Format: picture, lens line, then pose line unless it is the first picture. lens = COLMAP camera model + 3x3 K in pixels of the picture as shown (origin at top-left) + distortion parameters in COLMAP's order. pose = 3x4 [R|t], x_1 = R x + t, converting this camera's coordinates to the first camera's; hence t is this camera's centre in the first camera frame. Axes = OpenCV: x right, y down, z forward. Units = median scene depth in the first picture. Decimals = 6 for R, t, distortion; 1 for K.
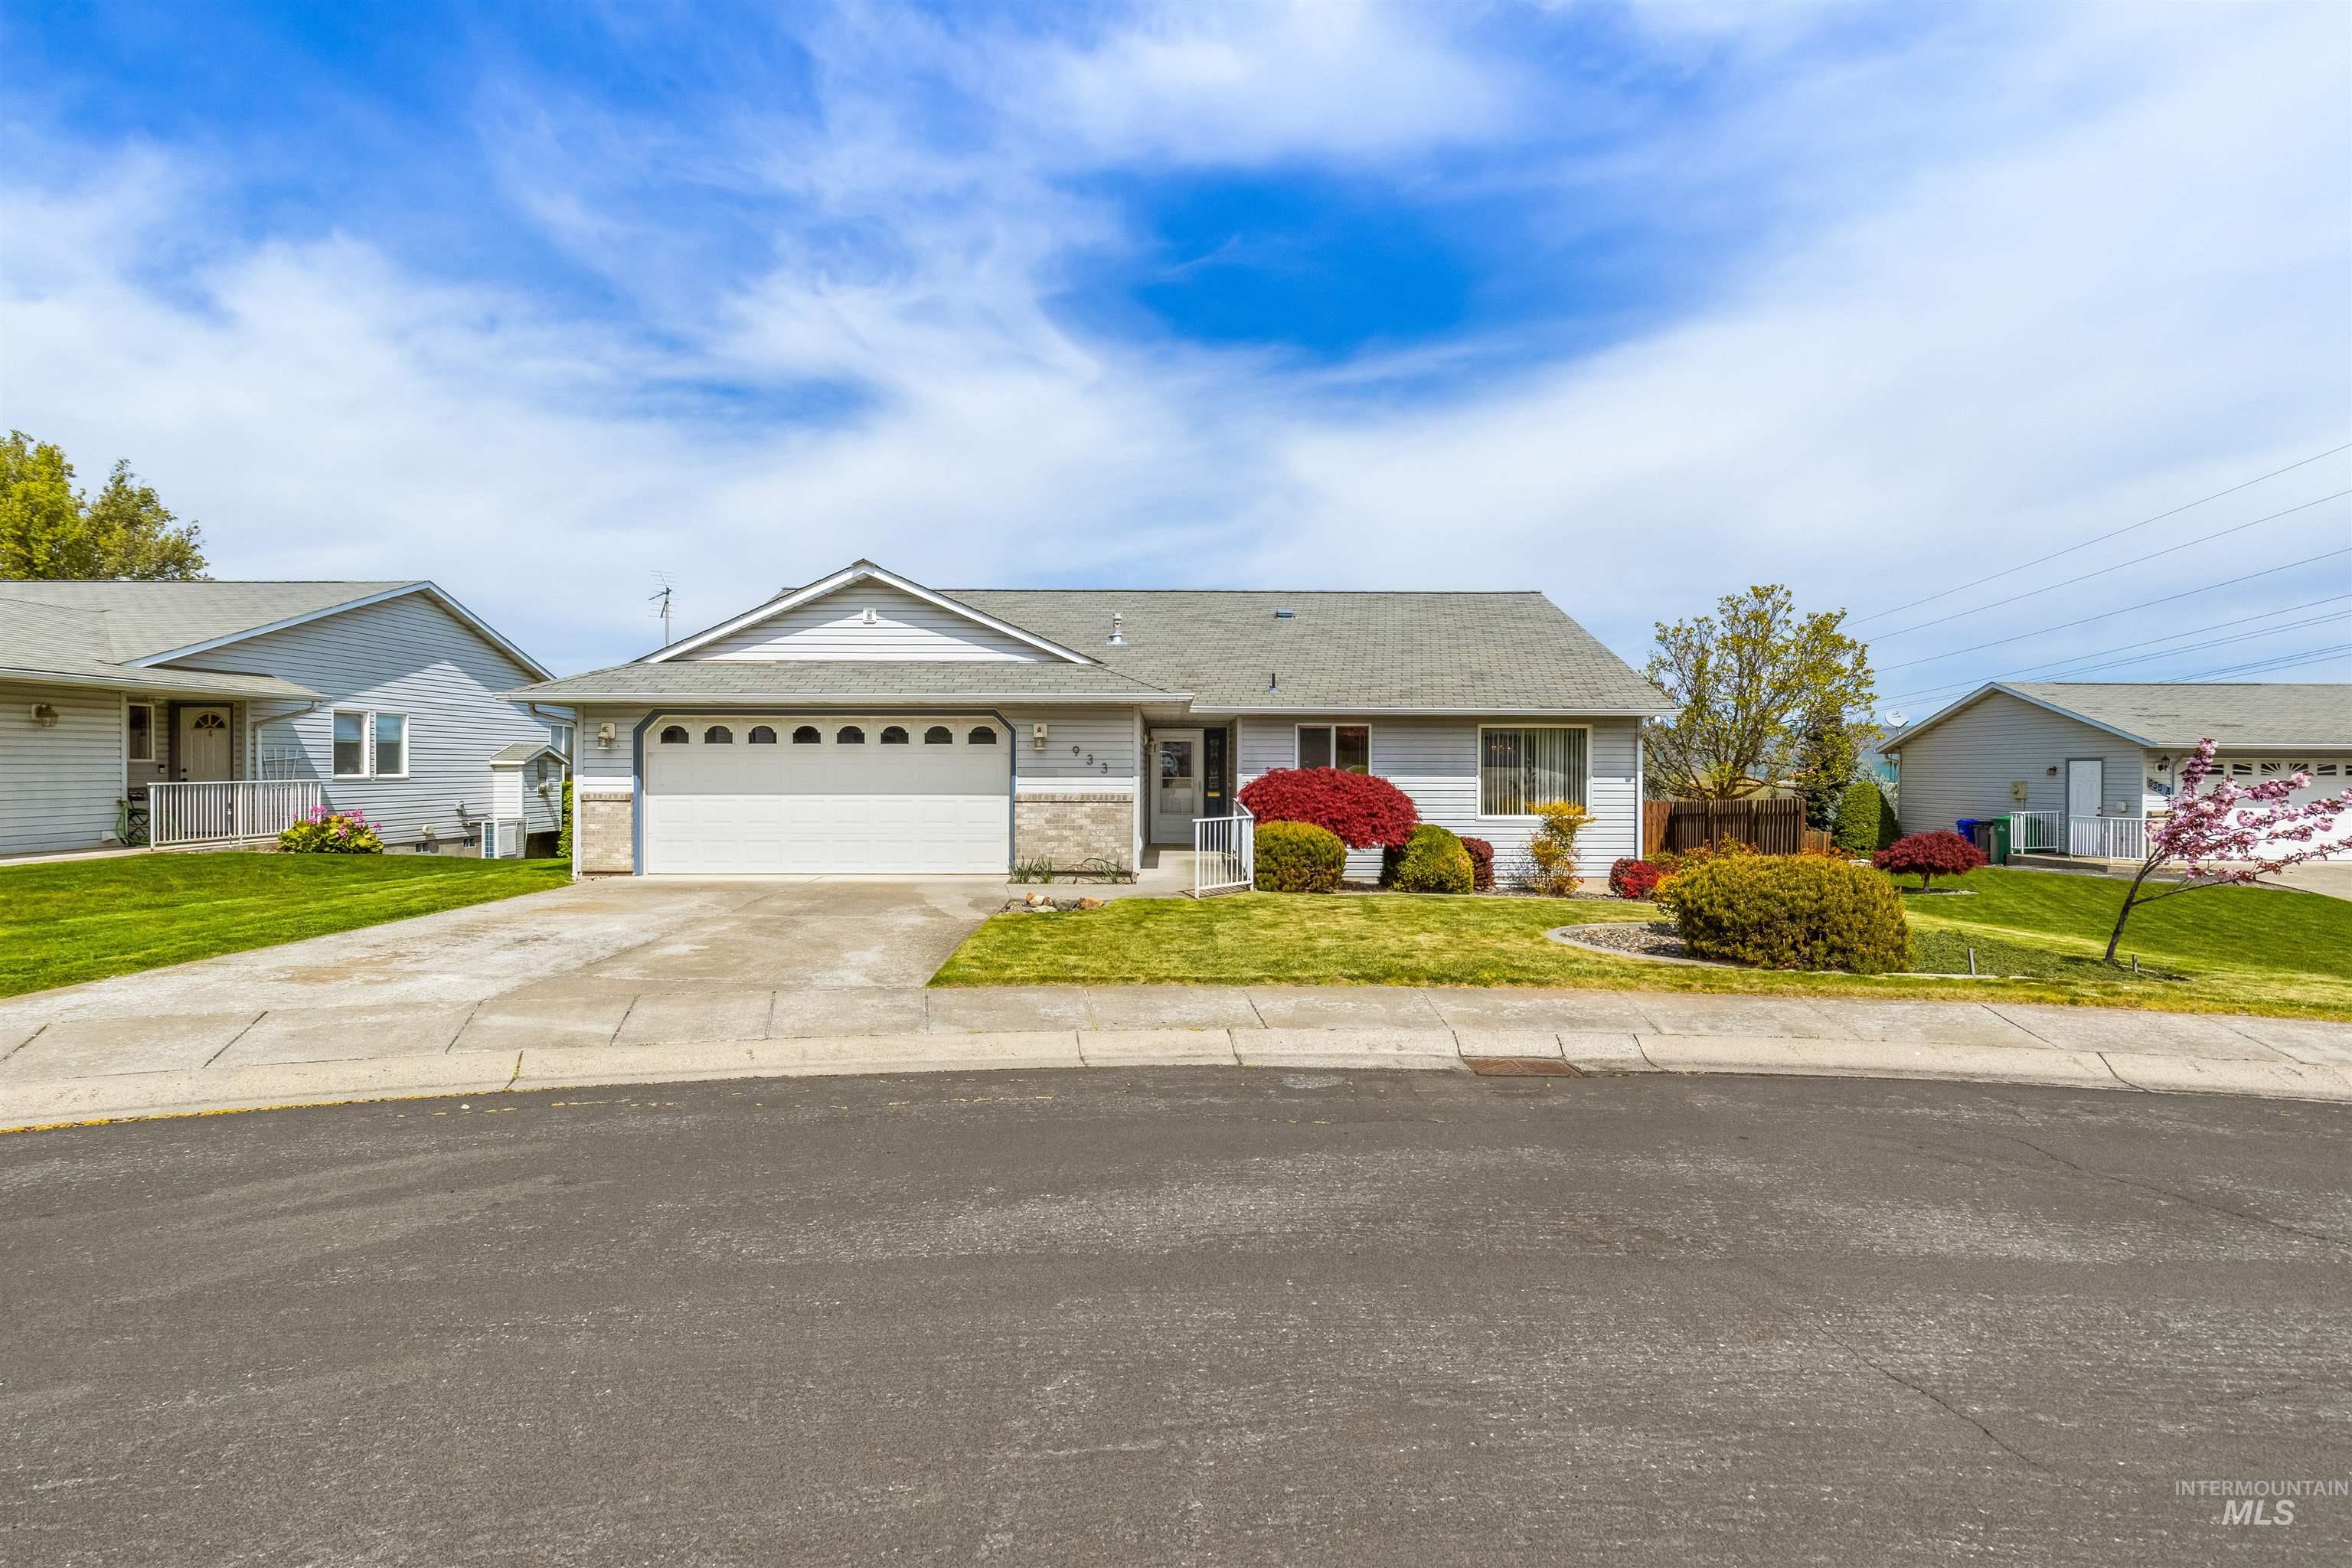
lens RADIAL K [[1123.8, 0, 1176.0], [0, 1123.8, 784.0], [0, 0, 1]] dist [0.000448, -0.000060]
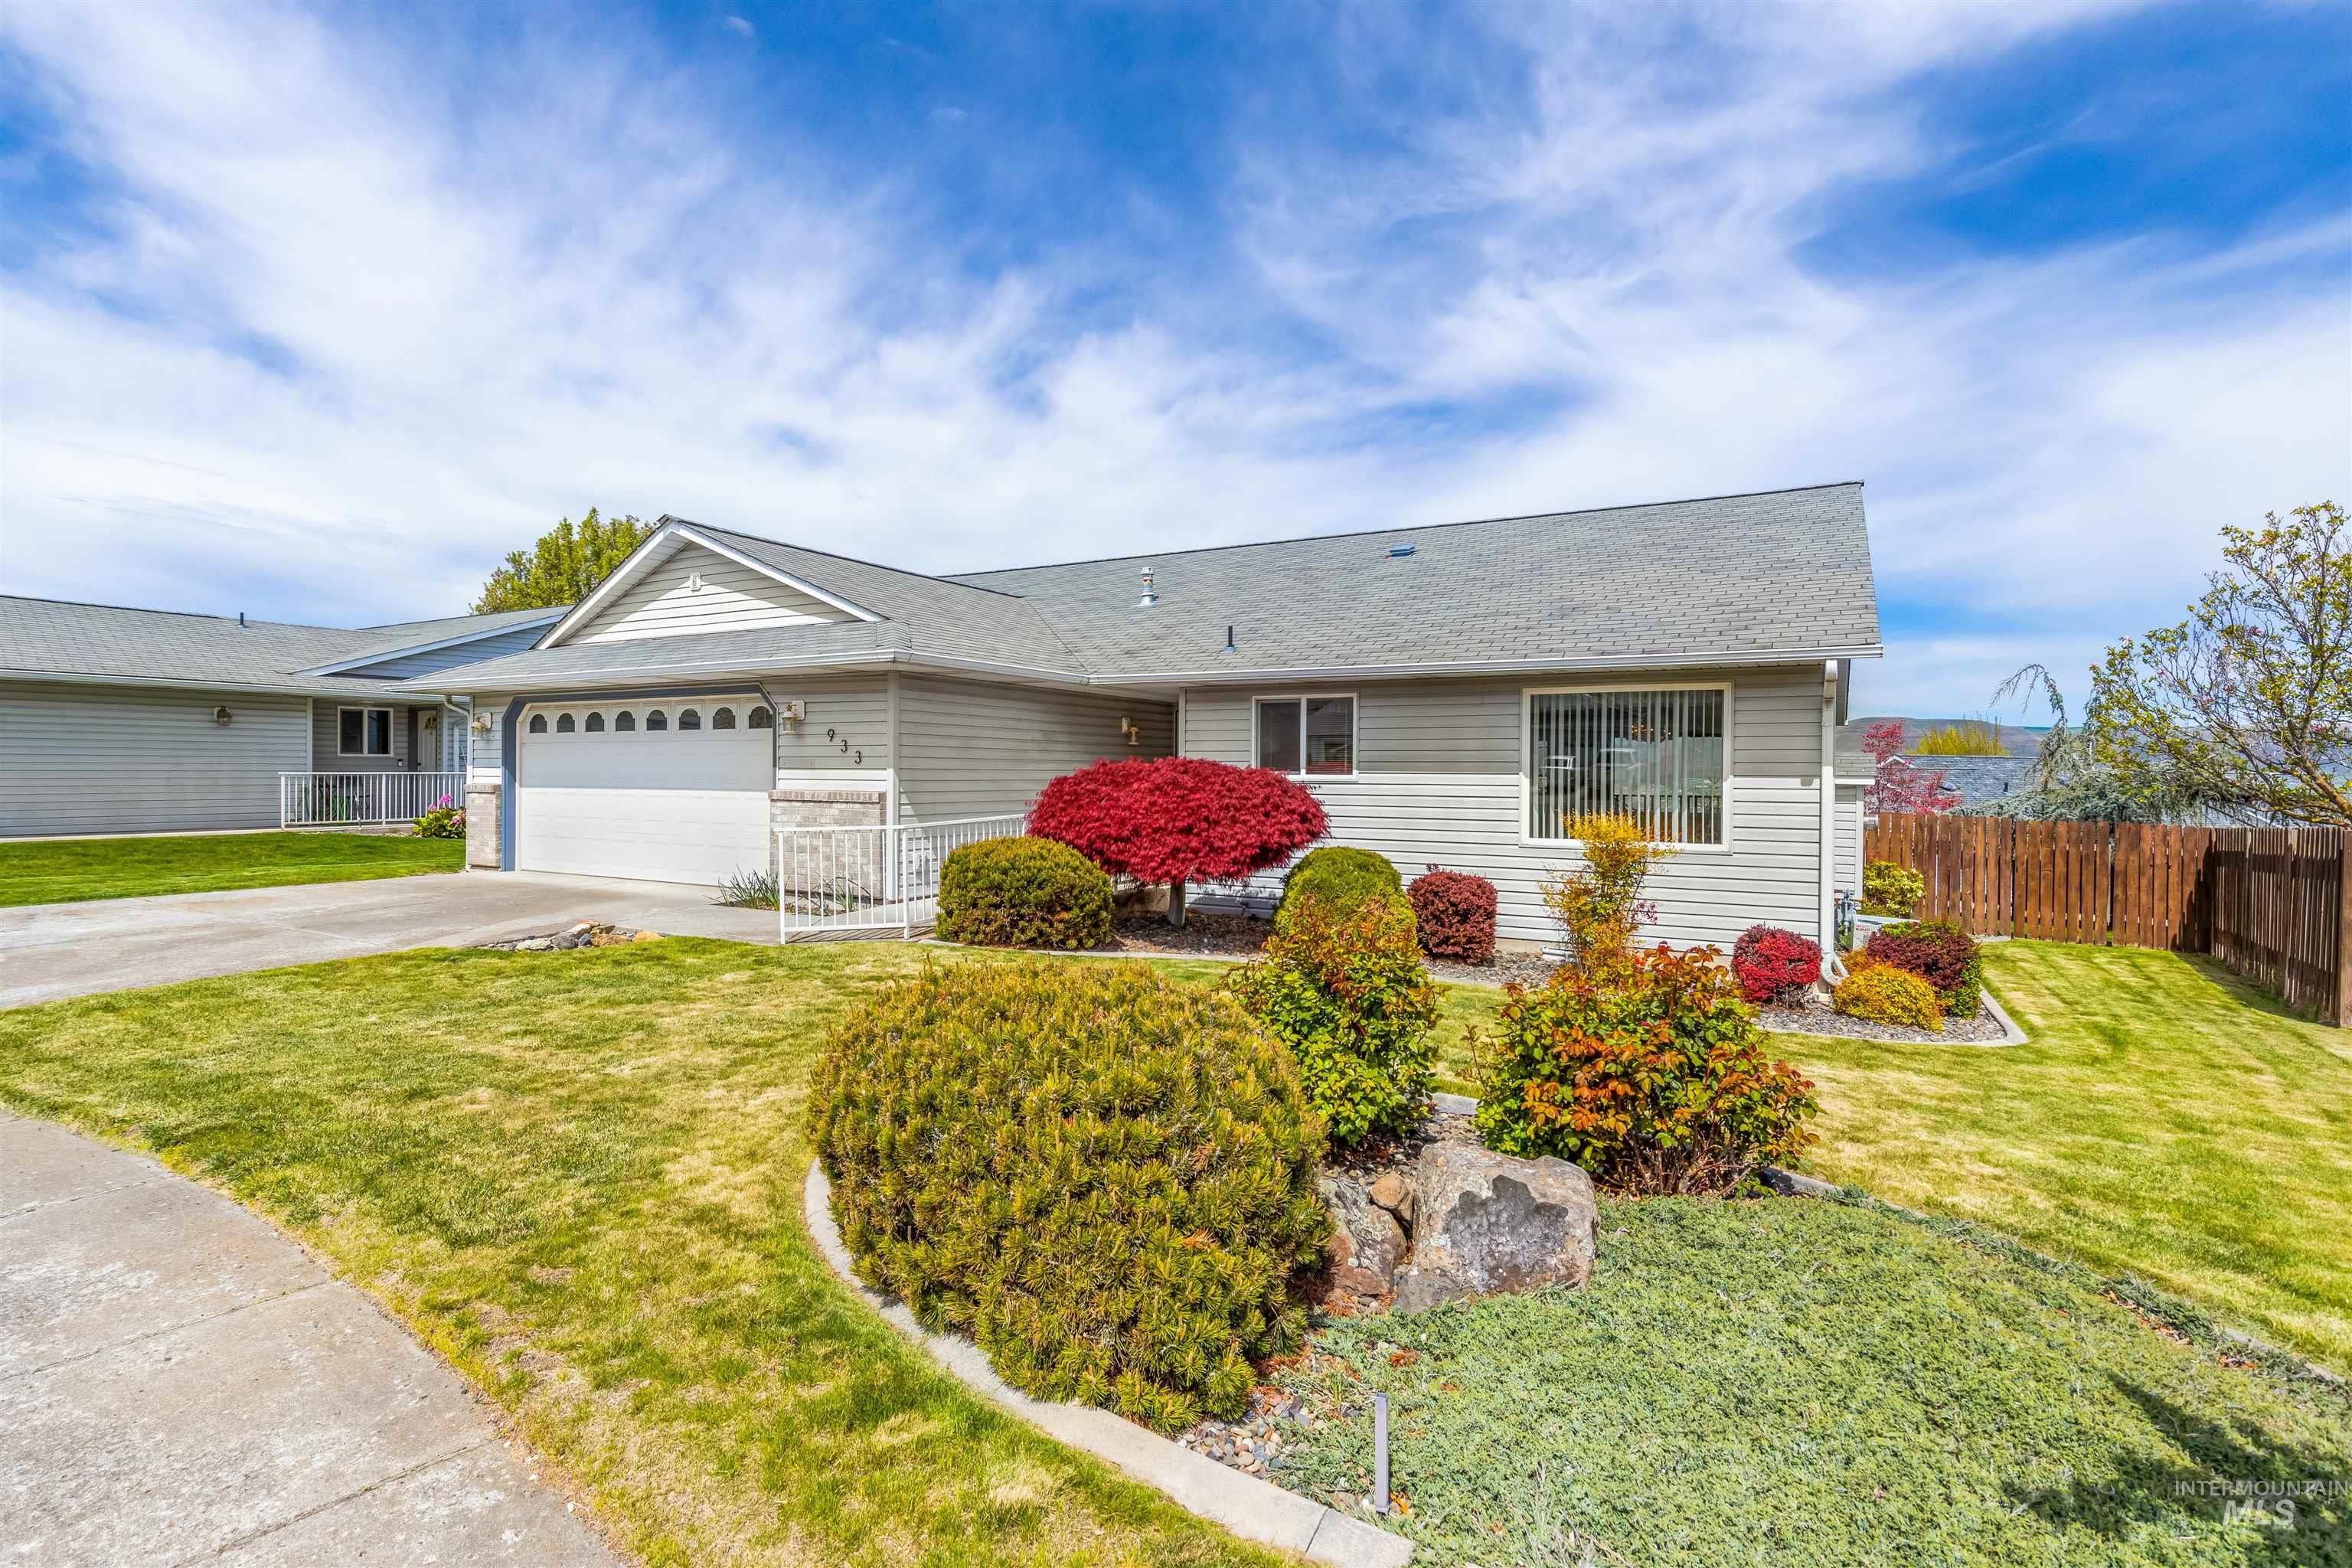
lens RADIAL K [[1108.7, 0, 1136.5], [0, 1108.7, 778.5], [0, 0, 1]] dist [-0.015406, -0.000168]
pose [[0.854444, 0.007527, -0.519488, 0.394654], [-0.012361, 0.999907, -0.005843, 0.001574], [0.519396, 0.011414, 0.854458, 0.387298]]
